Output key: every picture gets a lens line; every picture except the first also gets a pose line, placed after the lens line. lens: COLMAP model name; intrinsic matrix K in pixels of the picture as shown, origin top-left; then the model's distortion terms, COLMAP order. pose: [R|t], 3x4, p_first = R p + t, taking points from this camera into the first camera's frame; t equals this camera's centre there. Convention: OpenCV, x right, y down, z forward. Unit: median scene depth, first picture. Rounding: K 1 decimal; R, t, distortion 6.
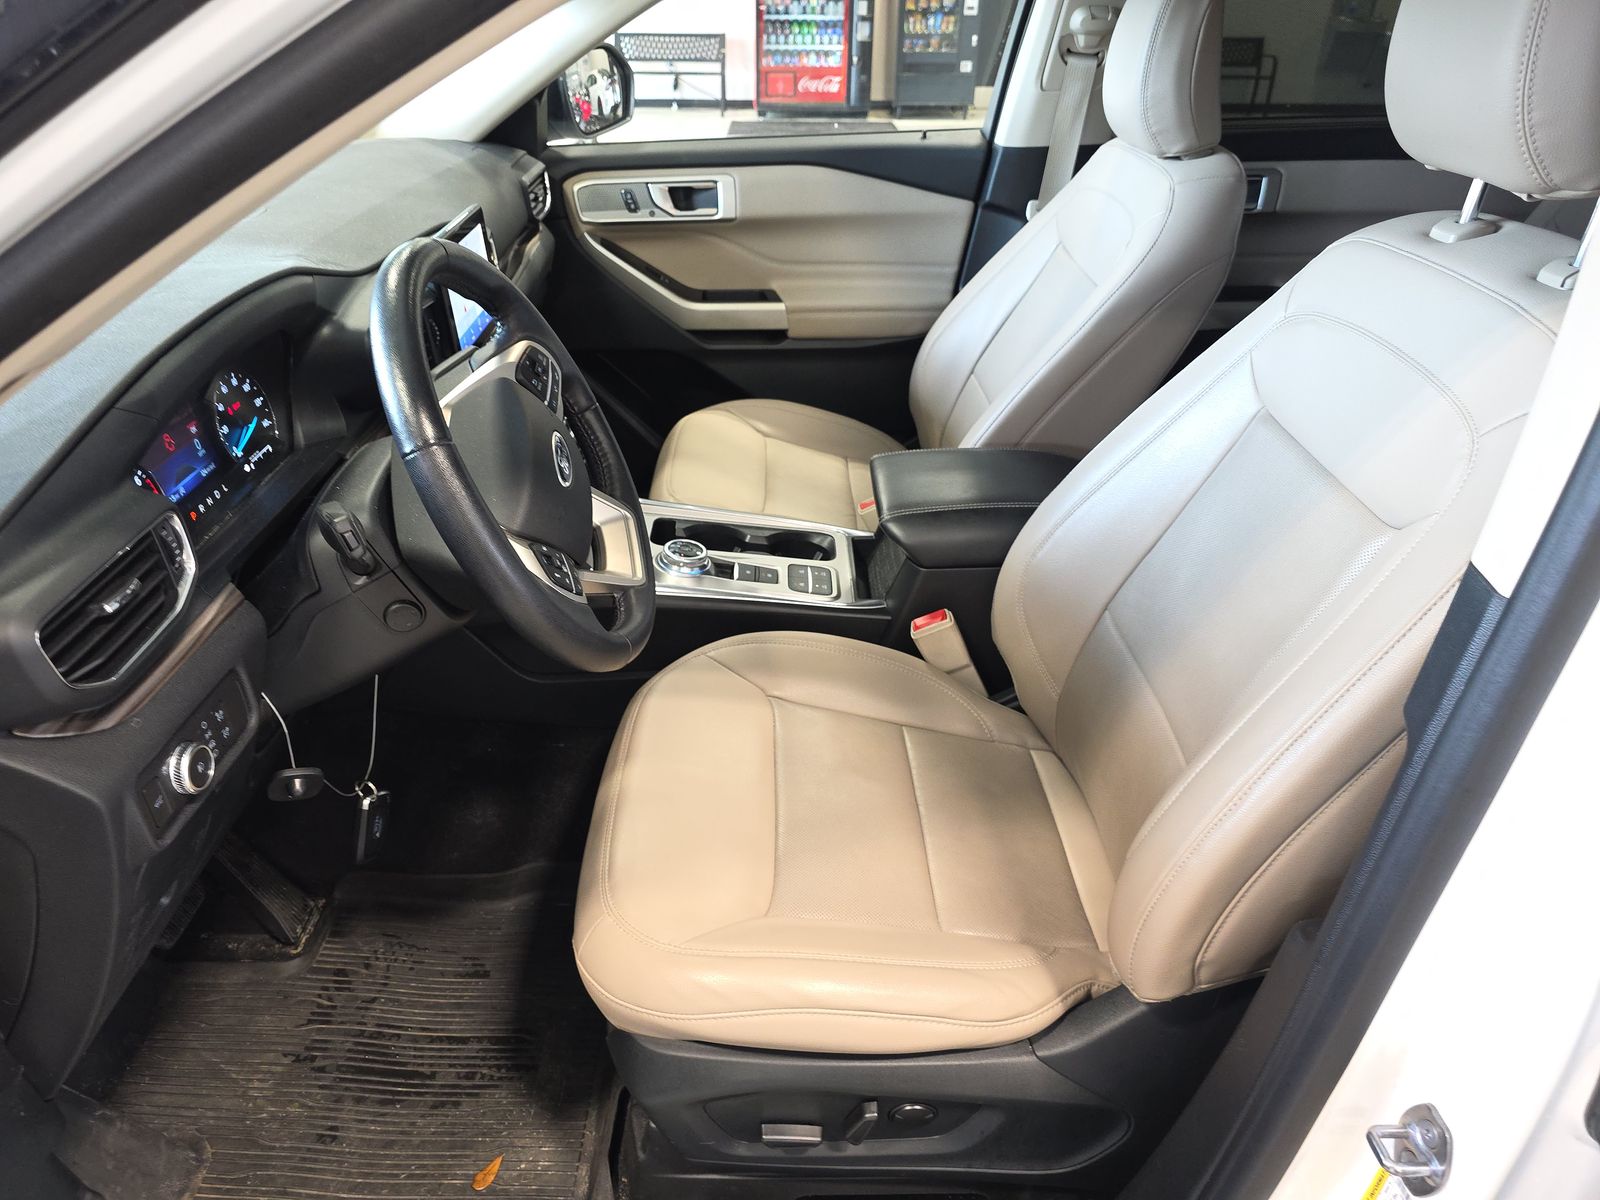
lens RADIAL K [[1089.2, 0, 773.3], [0, 1089.2, 598.4], [0, 0, 1]] dist [0.034584, -0.035914]
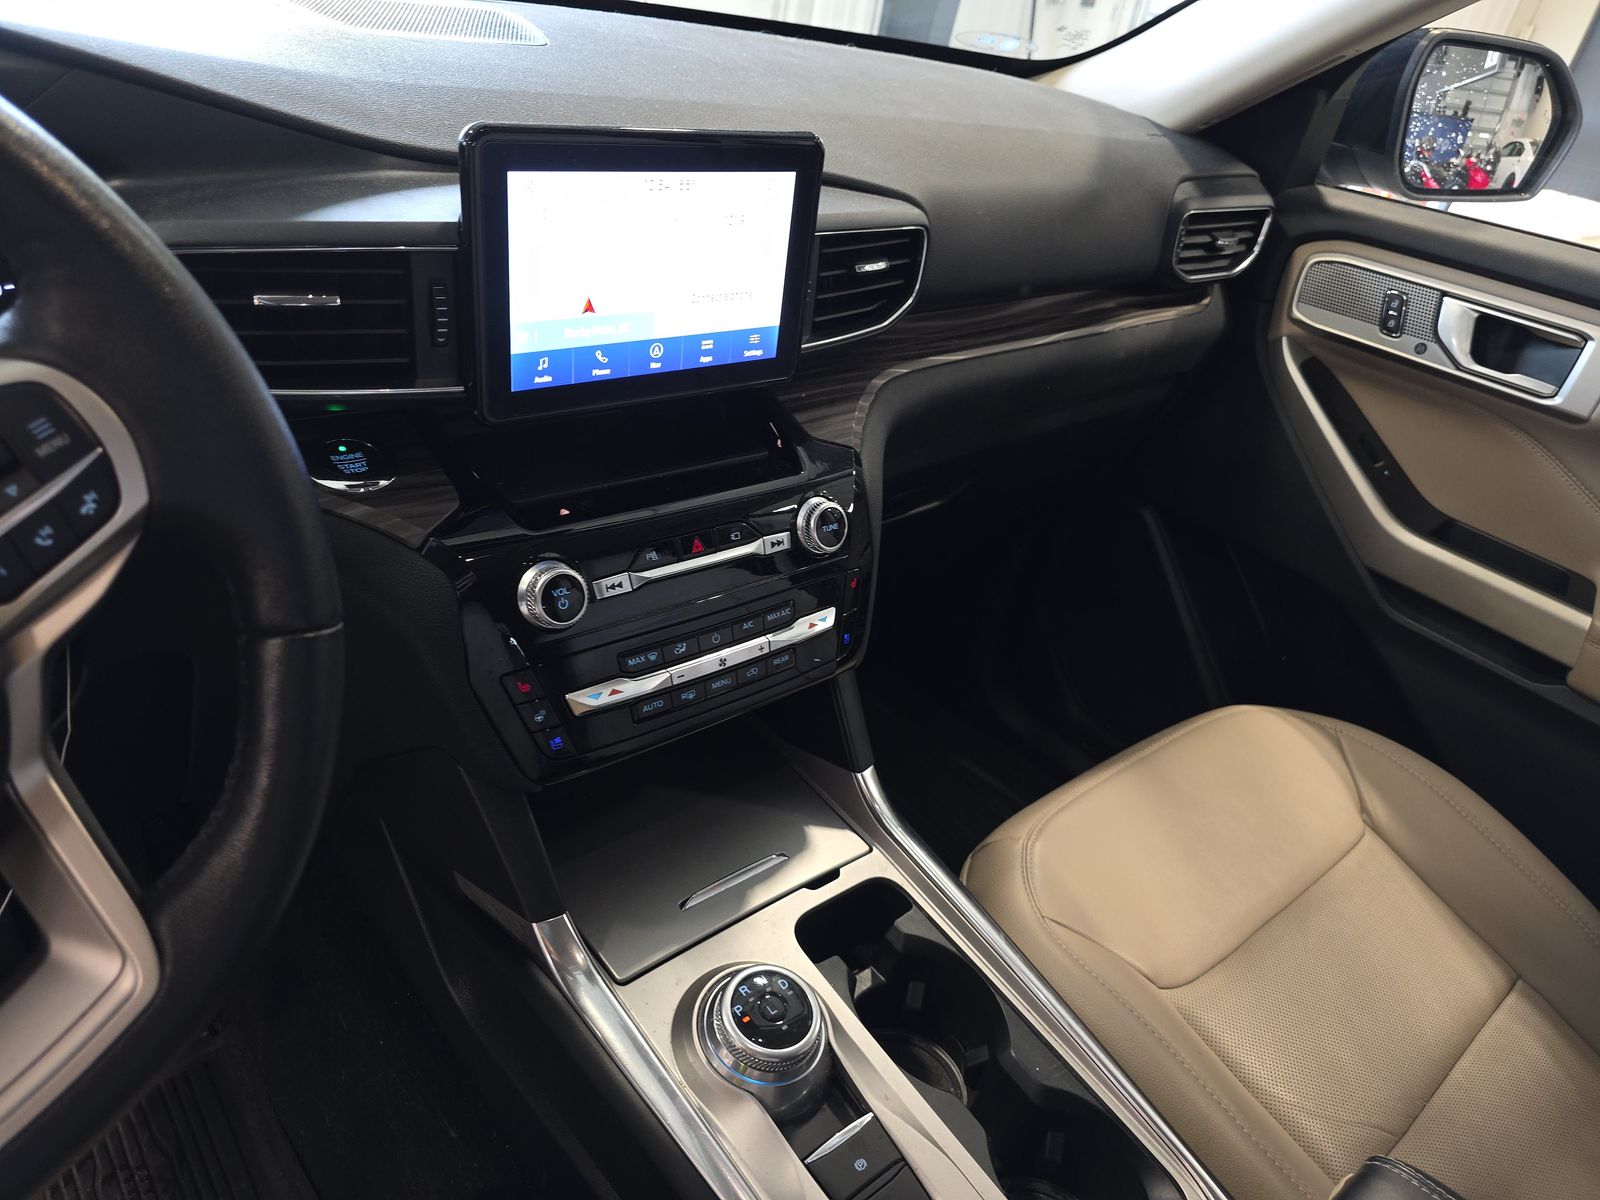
lens RADIAL K [[1089.2, 0, 773.3], [0, 1089.2, 598.4], [0, 0, 1]] dist [0.034584, -0.035914]
pose [[0.632027, 0.494975, -0.596273, 0.064874], [-0.523132, 0.840179, 0.142944, -0.165322], [0.571730, 0.221585, 0.789953, 0.437121]]
